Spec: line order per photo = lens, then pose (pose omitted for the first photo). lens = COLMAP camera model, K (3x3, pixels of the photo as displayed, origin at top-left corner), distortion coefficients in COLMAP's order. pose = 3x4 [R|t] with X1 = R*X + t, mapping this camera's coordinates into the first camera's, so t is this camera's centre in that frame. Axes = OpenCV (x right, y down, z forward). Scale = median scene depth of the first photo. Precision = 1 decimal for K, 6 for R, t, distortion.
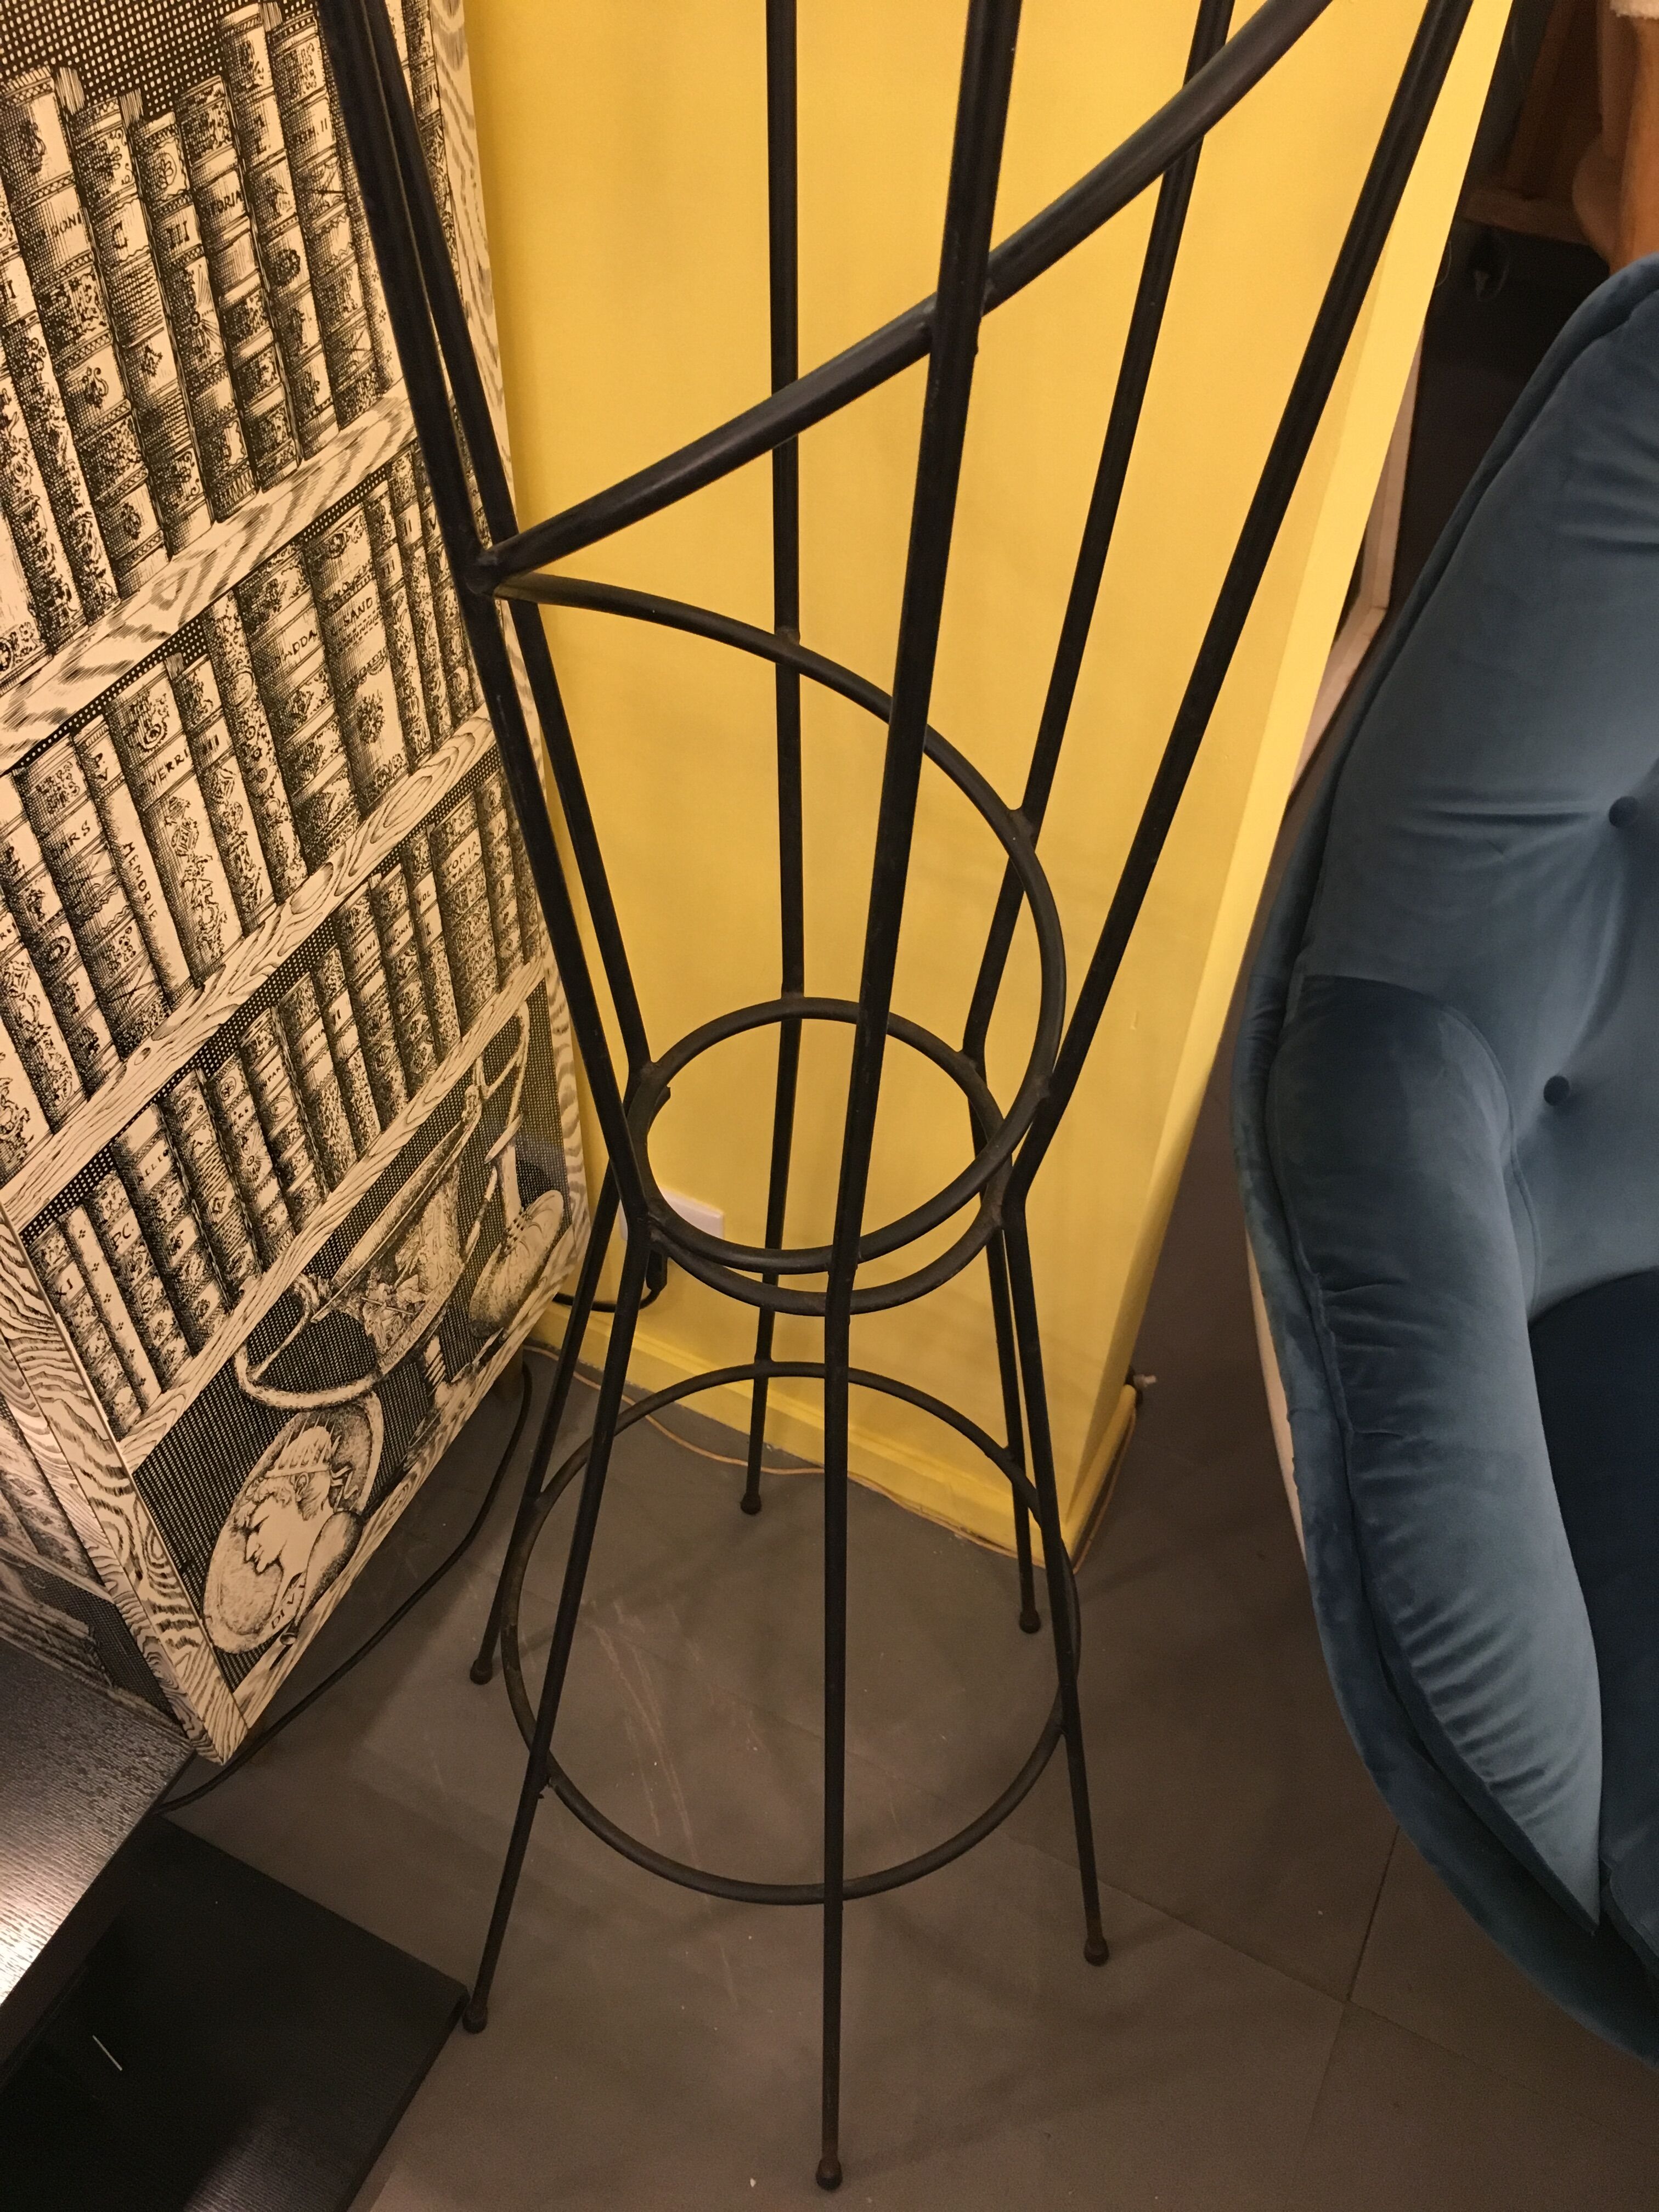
lens RADIAL K [[1918.2, 0, 838.3], [0, 1918.2, 1085.7], [0, 0, 1]] dist [0.103492, -0.173417]
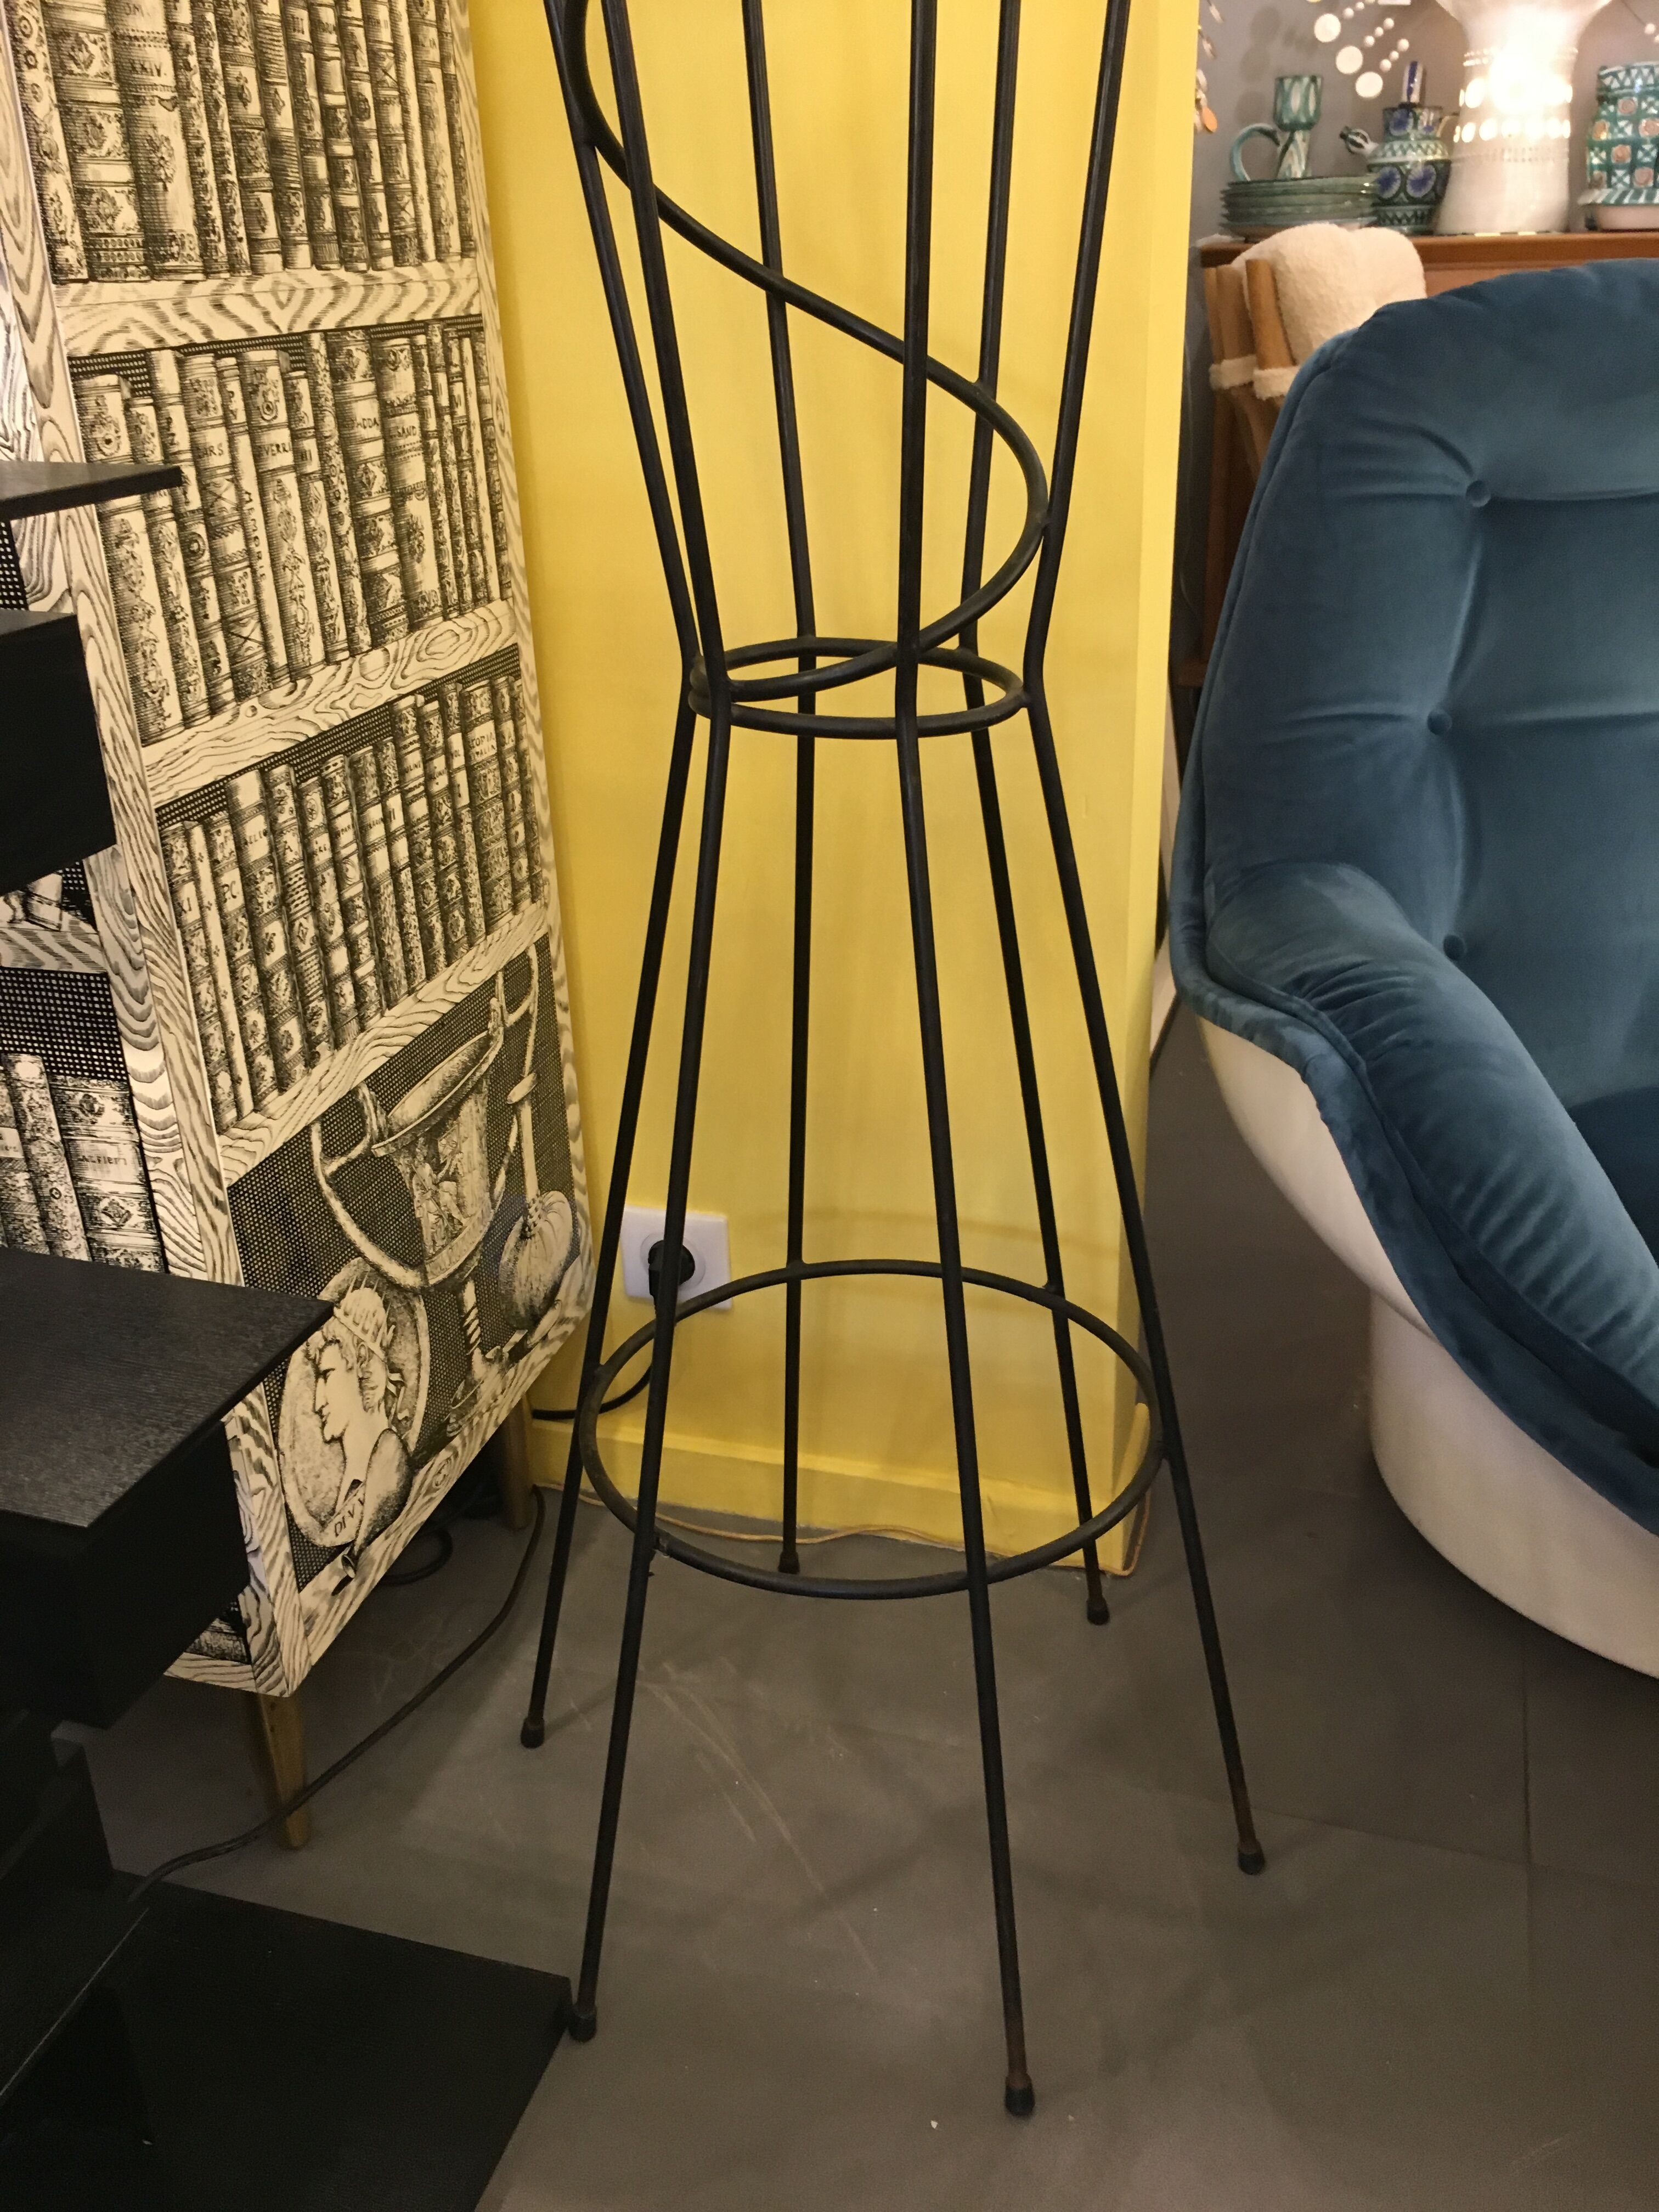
lens RADIAL K [[1925.2, 0, 829.5], [0, 1925.2, 1106.0], [0, 0, 1]] dist [0.094158, -0.143612]
pose [[0.985747, -0.125697, 0.111816, -0.130339], [0.160882, 0.898655, -0.408088, 0.509179], [-0.049189, 0.420261, 0.906069, 0.036321]]
